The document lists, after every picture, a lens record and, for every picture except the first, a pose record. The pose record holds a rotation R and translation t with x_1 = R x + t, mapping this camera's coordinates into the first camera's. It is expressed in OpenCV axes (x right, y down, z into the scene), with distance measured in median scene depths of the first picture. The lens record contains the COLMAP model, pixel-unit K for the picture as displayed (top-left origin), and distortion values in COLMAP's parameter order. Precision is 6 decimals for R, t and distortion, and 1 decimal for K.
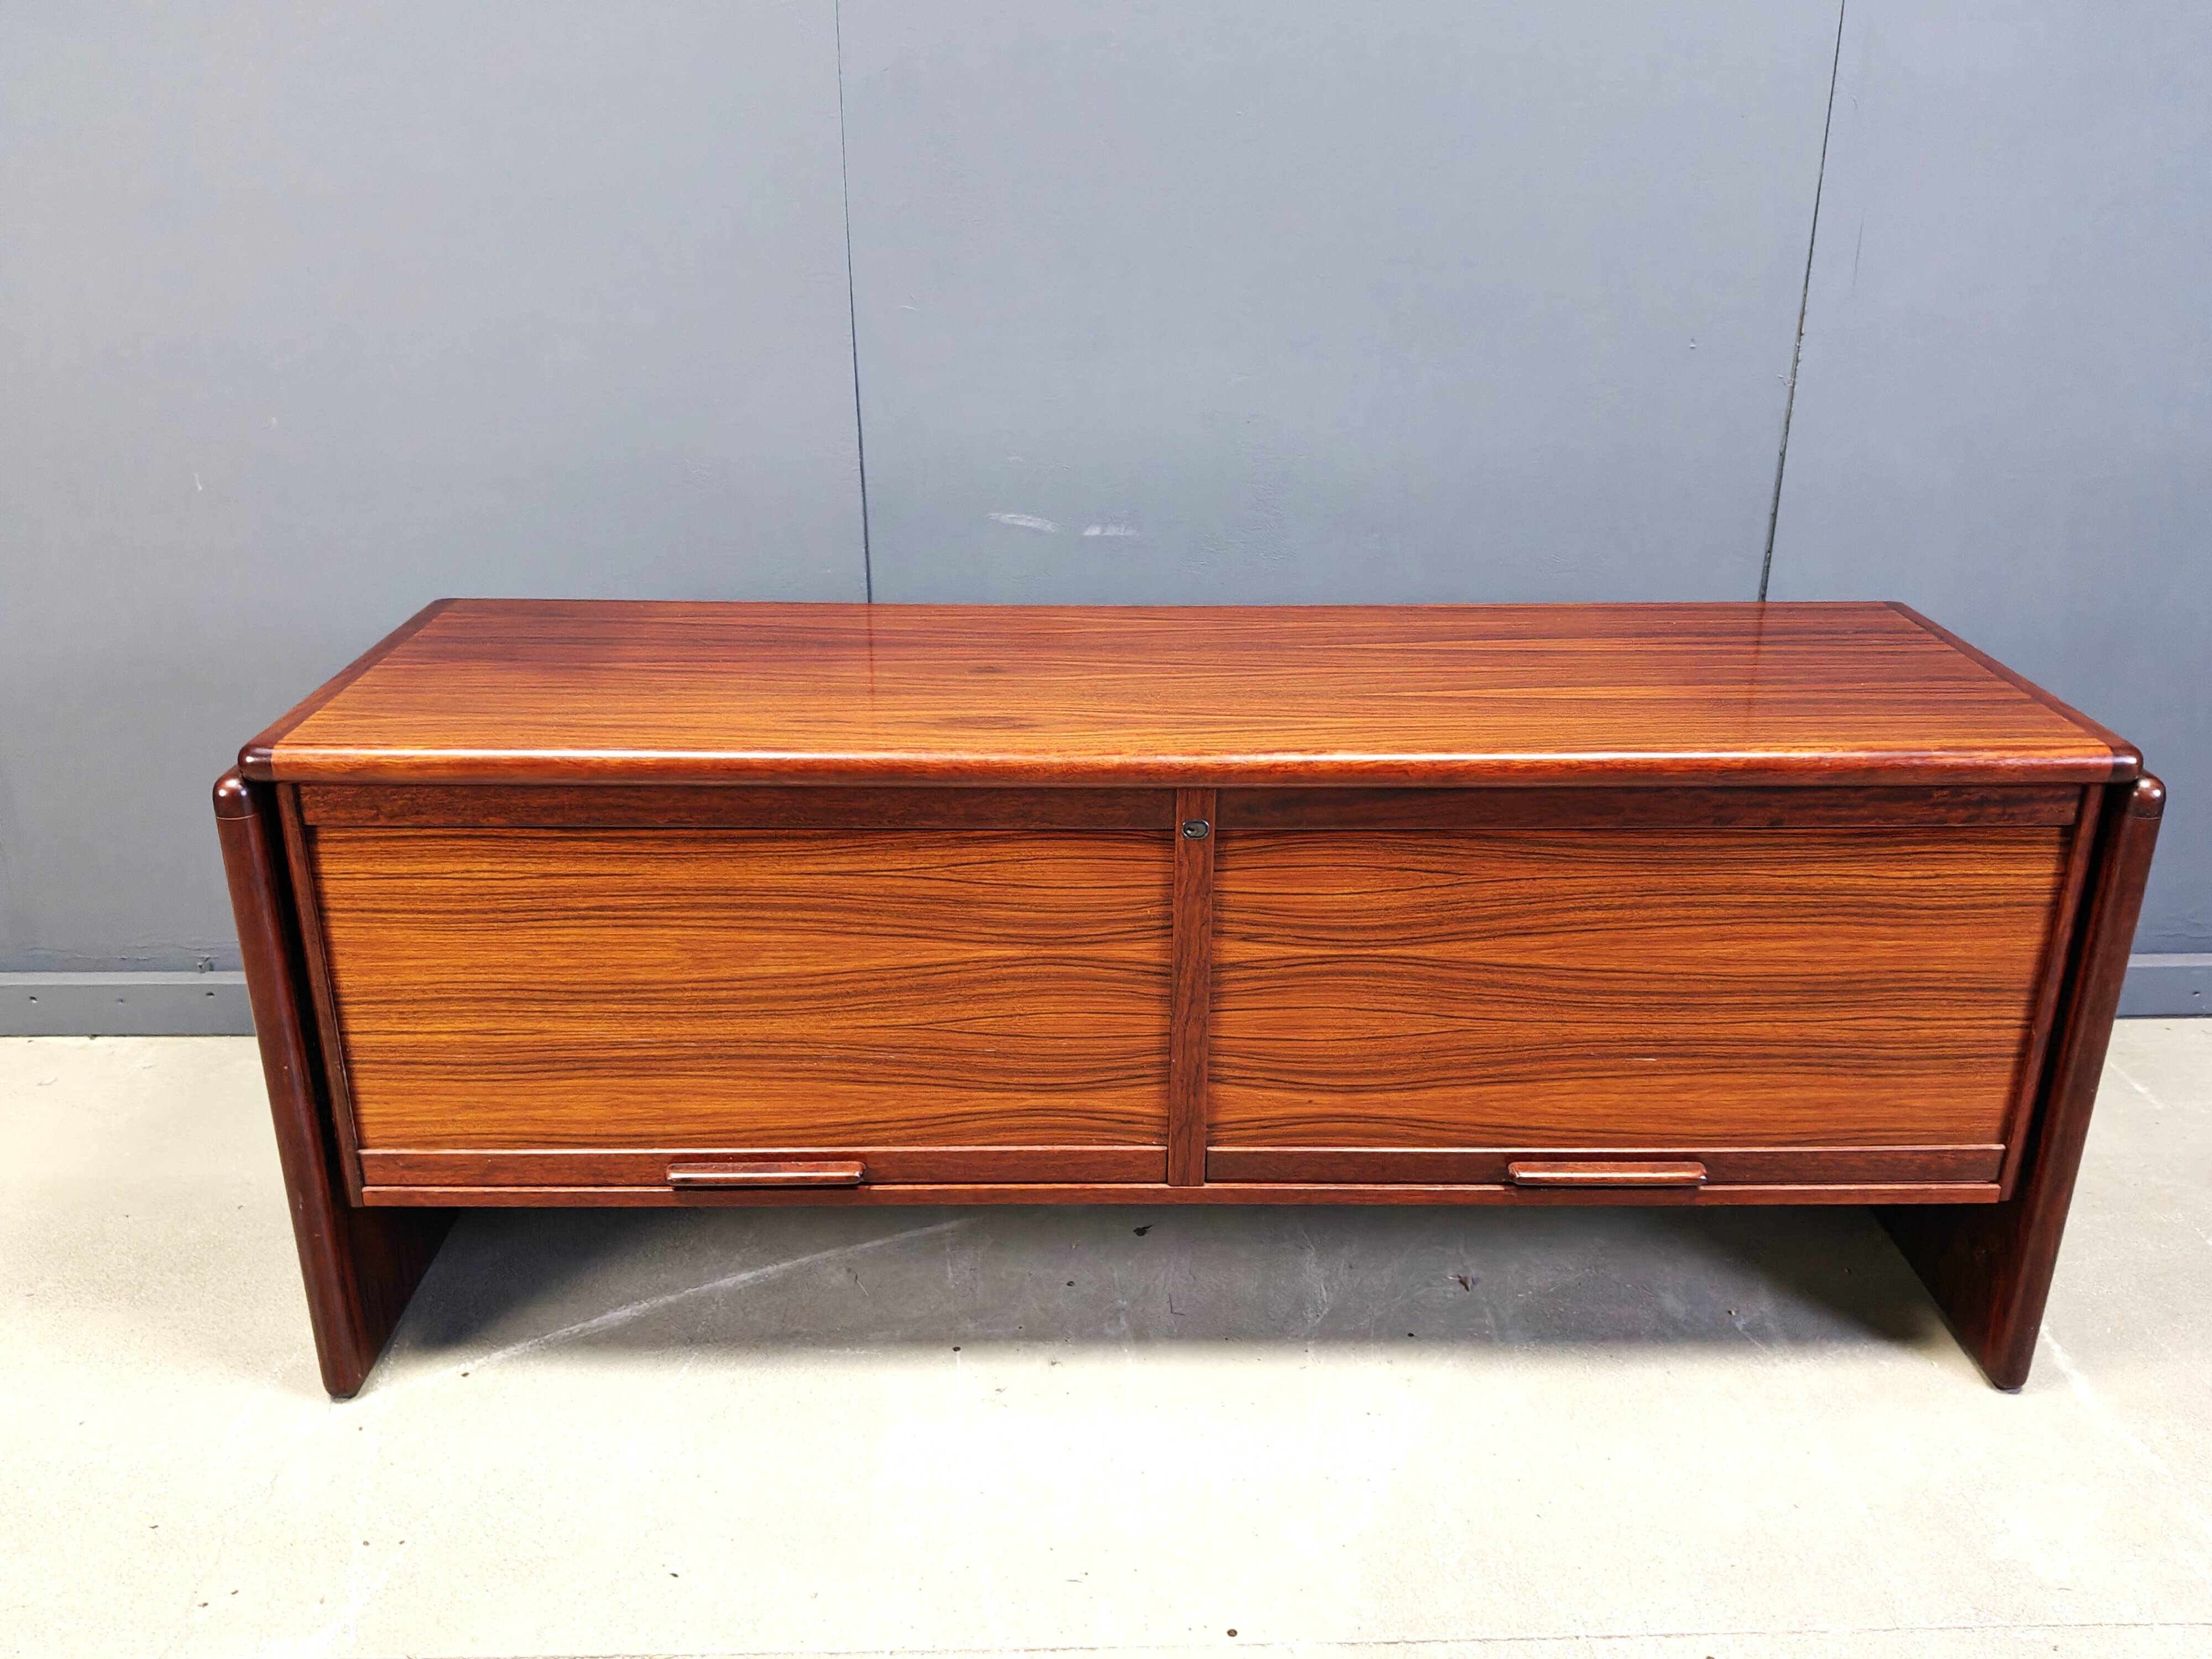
lens RADIAL K [[1803.6, 0, 1116.9], [0, 1803.6, 831.6], [0, 0, 1]] dist [0.106634, -0.214470]
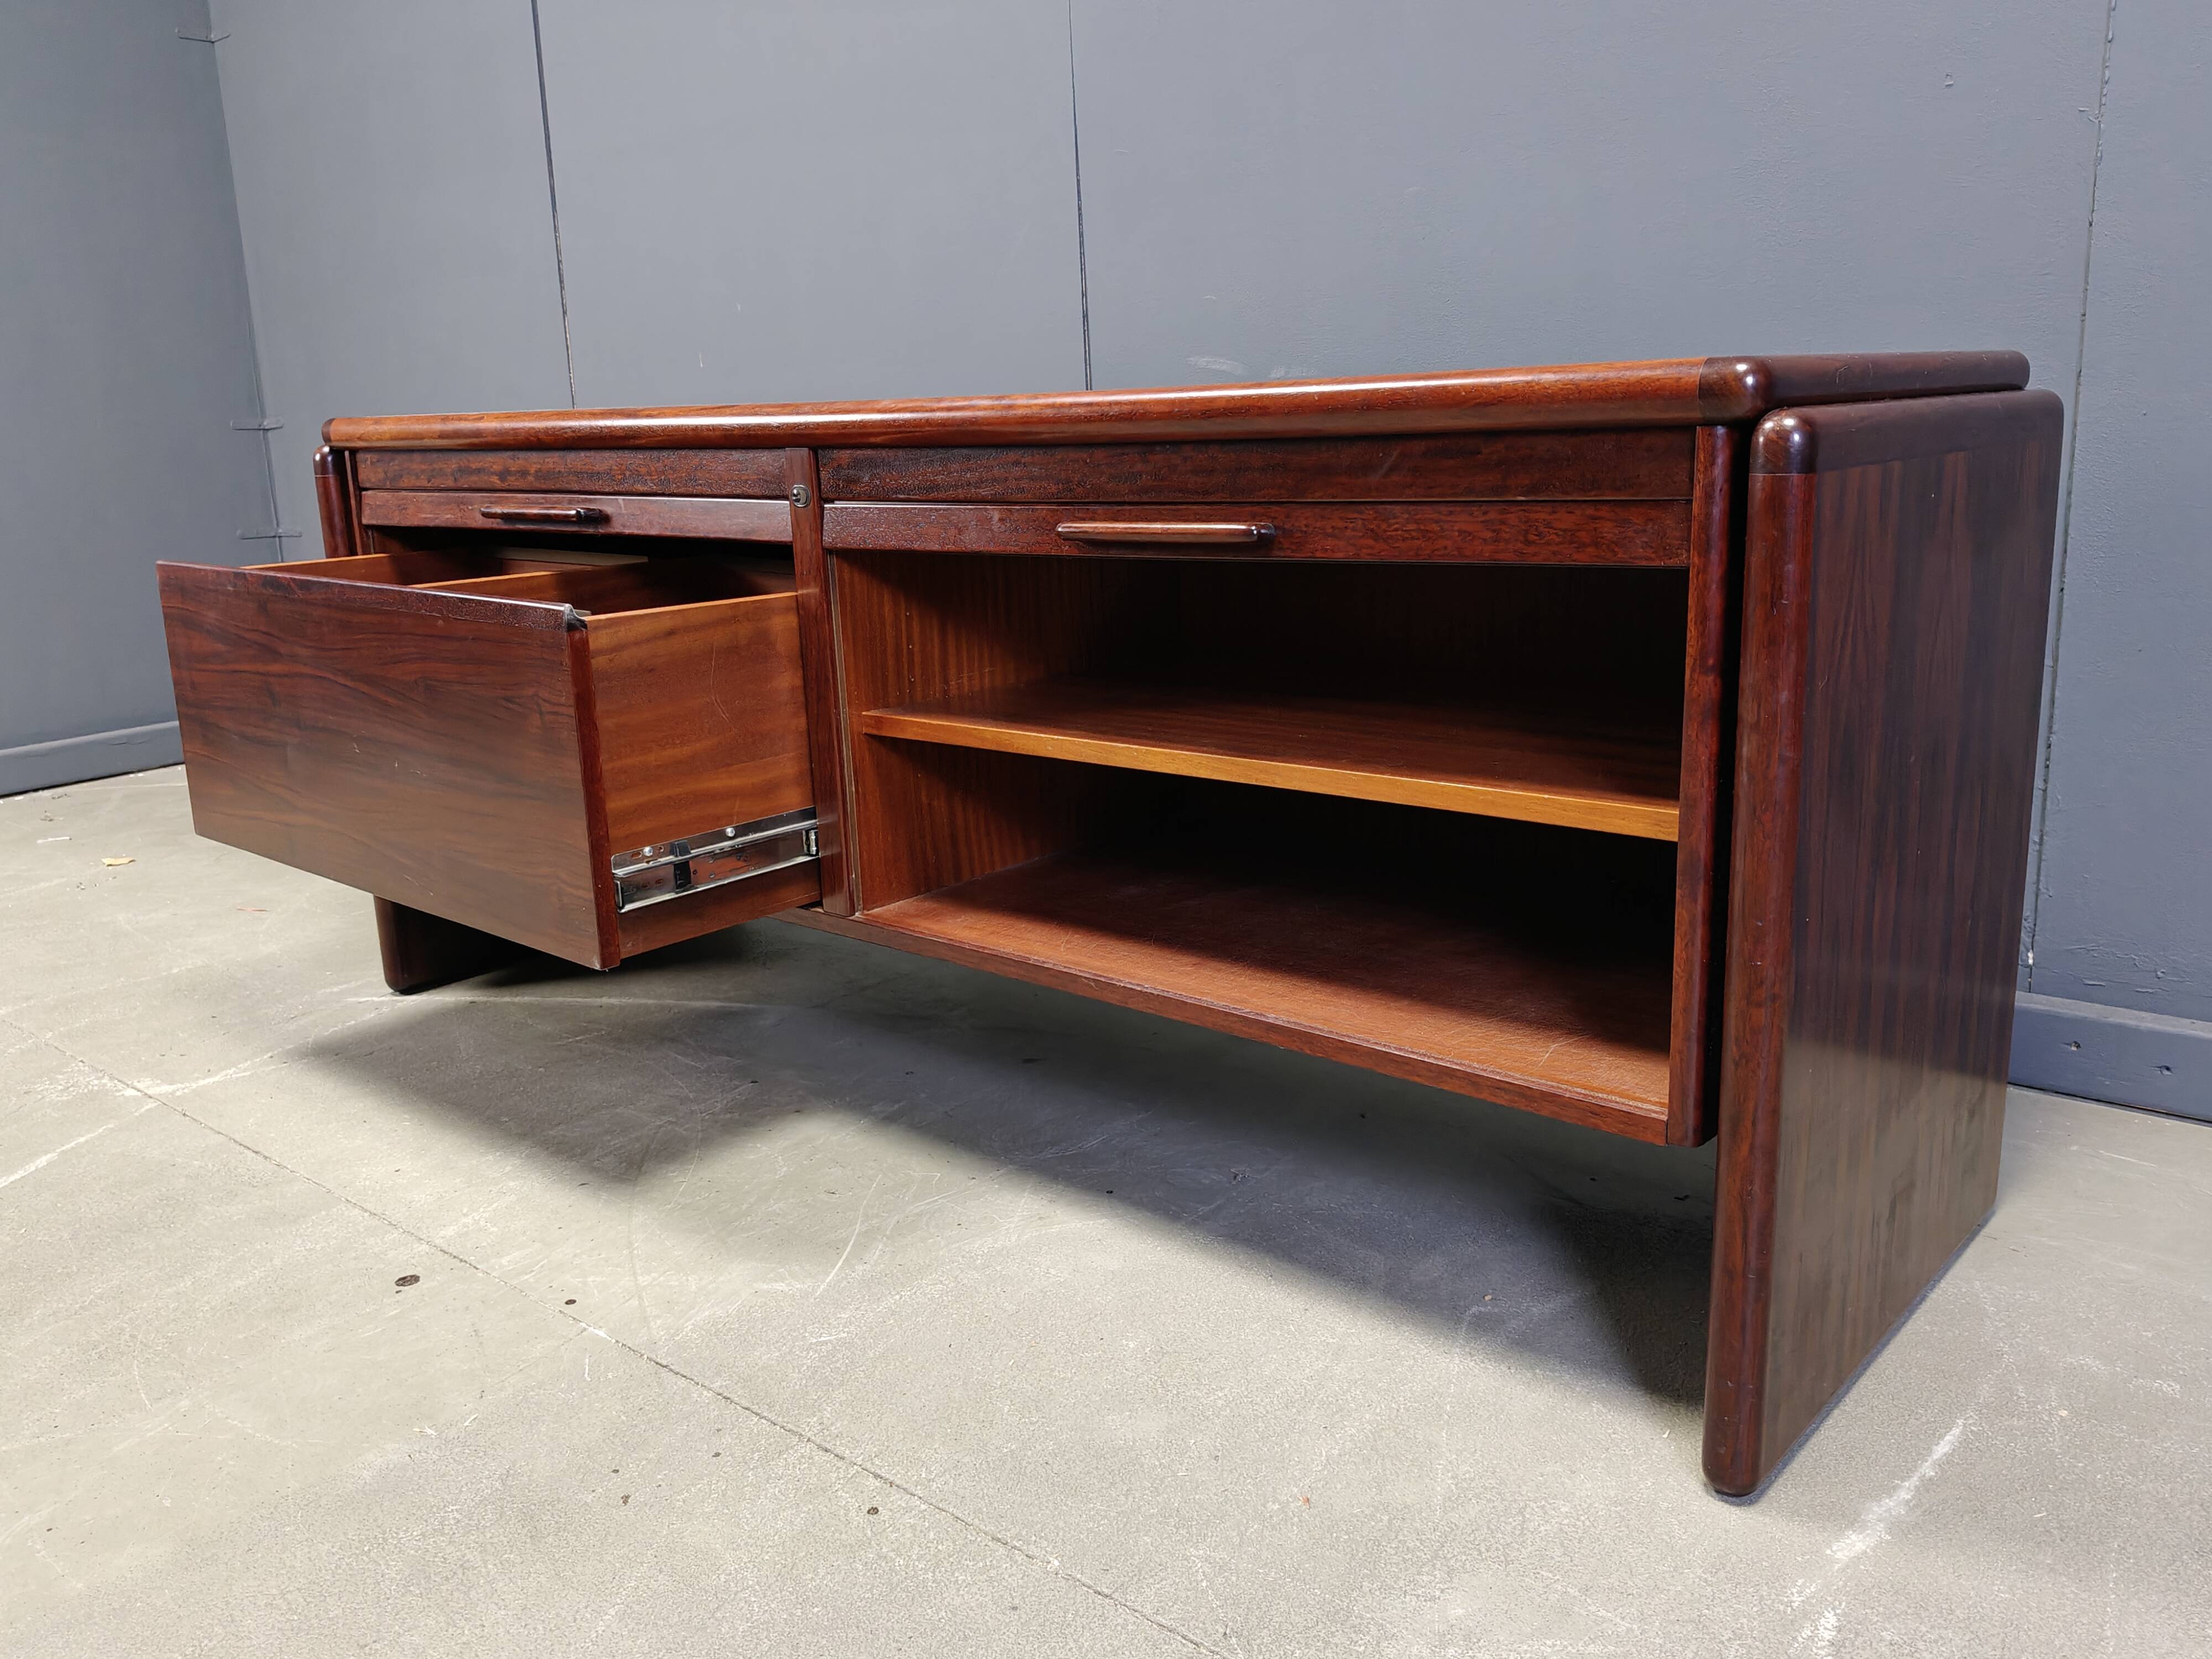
lens RADIAL K [[1769.6, 0, 1117.3], [0, 1769.6, 826.6], [0, 0, 1]] dist [0.093766, -0.173007]
pose [[0.743372, 0.123856, -0.657312, 0.782937], [-0.208036, 0.976779, -0.051221, 0.177037], [0.635704, 0.174820, 0.751876, 0.417509]]
